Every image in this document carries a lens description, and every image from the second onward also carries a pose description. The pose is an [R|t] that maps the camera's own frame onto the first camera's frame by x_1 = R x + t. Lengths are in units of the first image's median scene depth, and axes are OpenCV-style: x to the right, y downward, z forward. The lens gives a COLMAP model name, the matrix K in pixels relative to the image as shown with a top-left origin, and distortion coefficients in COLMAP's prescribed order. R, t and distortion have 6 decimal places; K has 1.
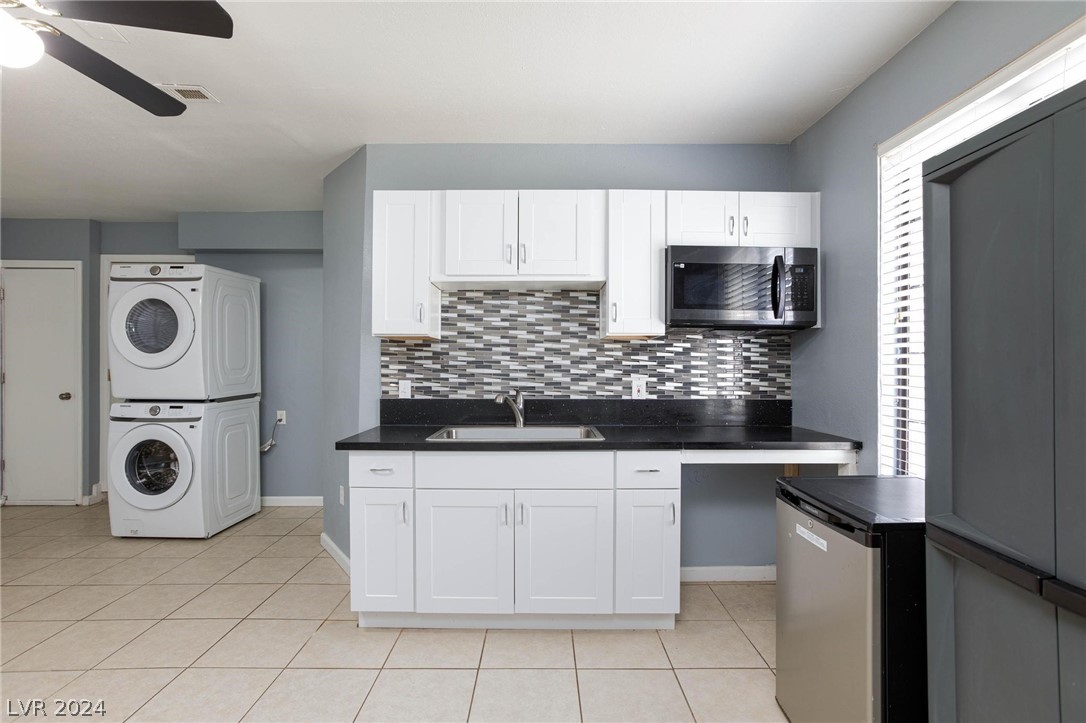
lens RADIAL K [[523.5, 0, 543.0], [0, 523.5, 361.5], [0, 0, 1]] dist [-0.002546, -0.000175]
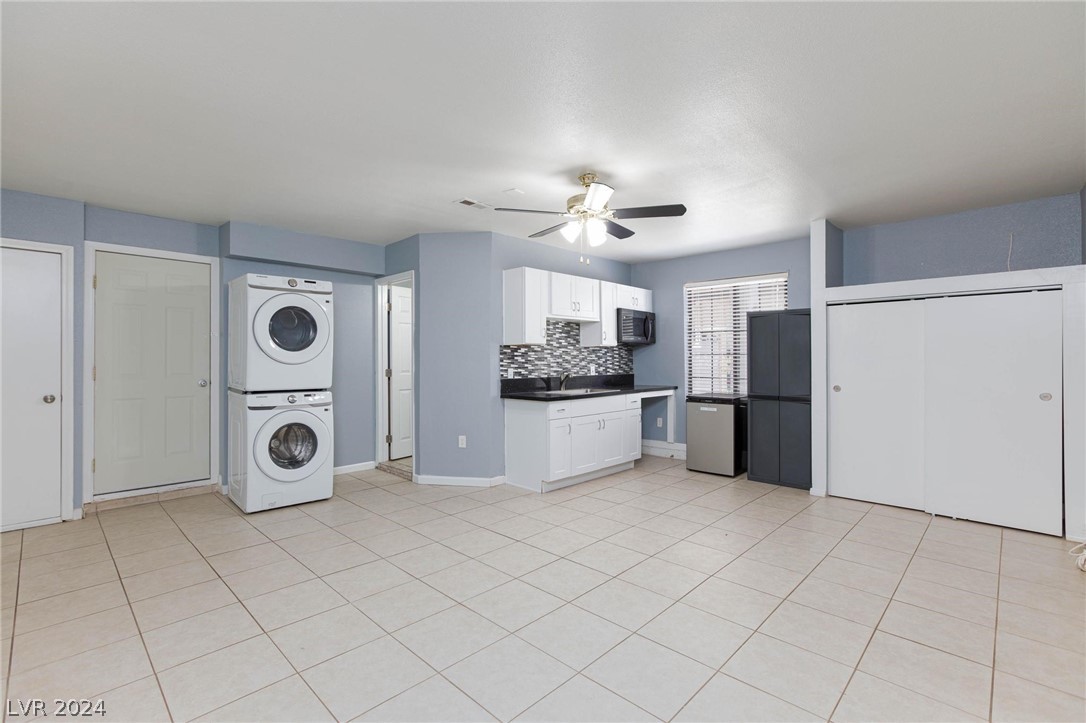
lens RADIAL K [[495.5, 0, 538.5], [0, 495.5, 358.4], [0, 0, 1]] dist [0.000856, 0.000214]
pose [[0.695426, -0.002559, 0.718593, -1.412338], [0.001115, 0.999996, 0.002482, -0.002313], [-0.718597, -0.000925, 0.695427, -0.244304]]
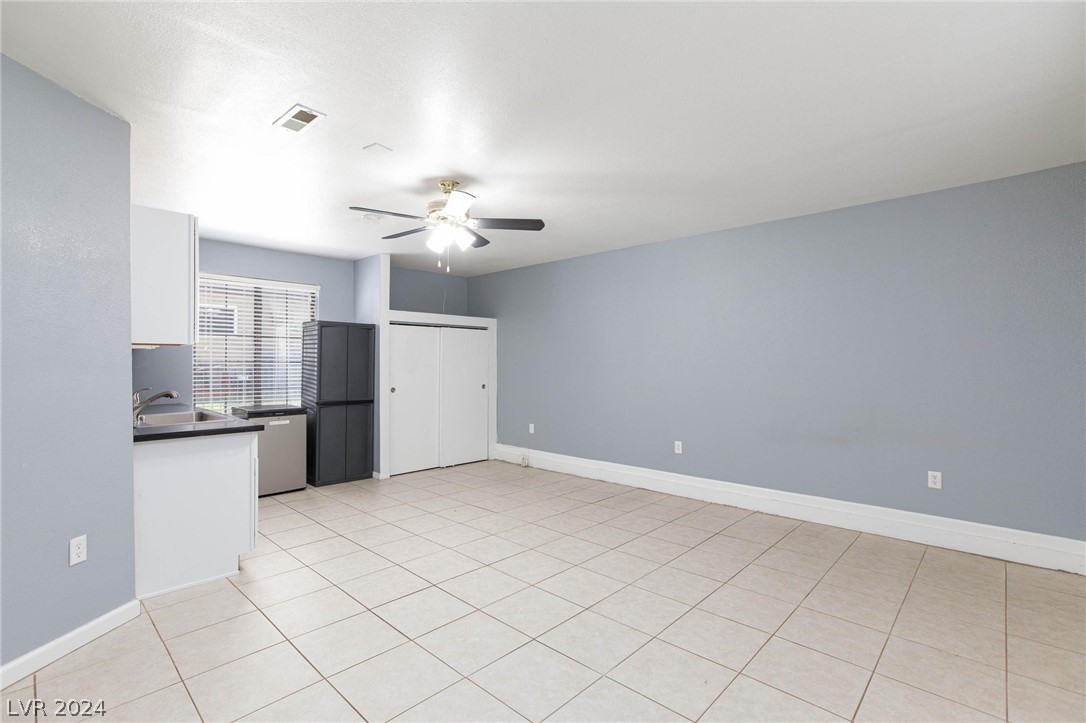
lens RADIAL K [[495.5, 0, 538.5], [0, 495.5, 358.4], [0, 0, 1]] dist [0.000856, 0.000214]
pose [[-0.720467, 0.008610, 0.693436, -1.433978], [-0.000774, 0.999912, -0.013220, -0.002830], [-0.693489, -0.010061, -0.720397, 1.118090]]
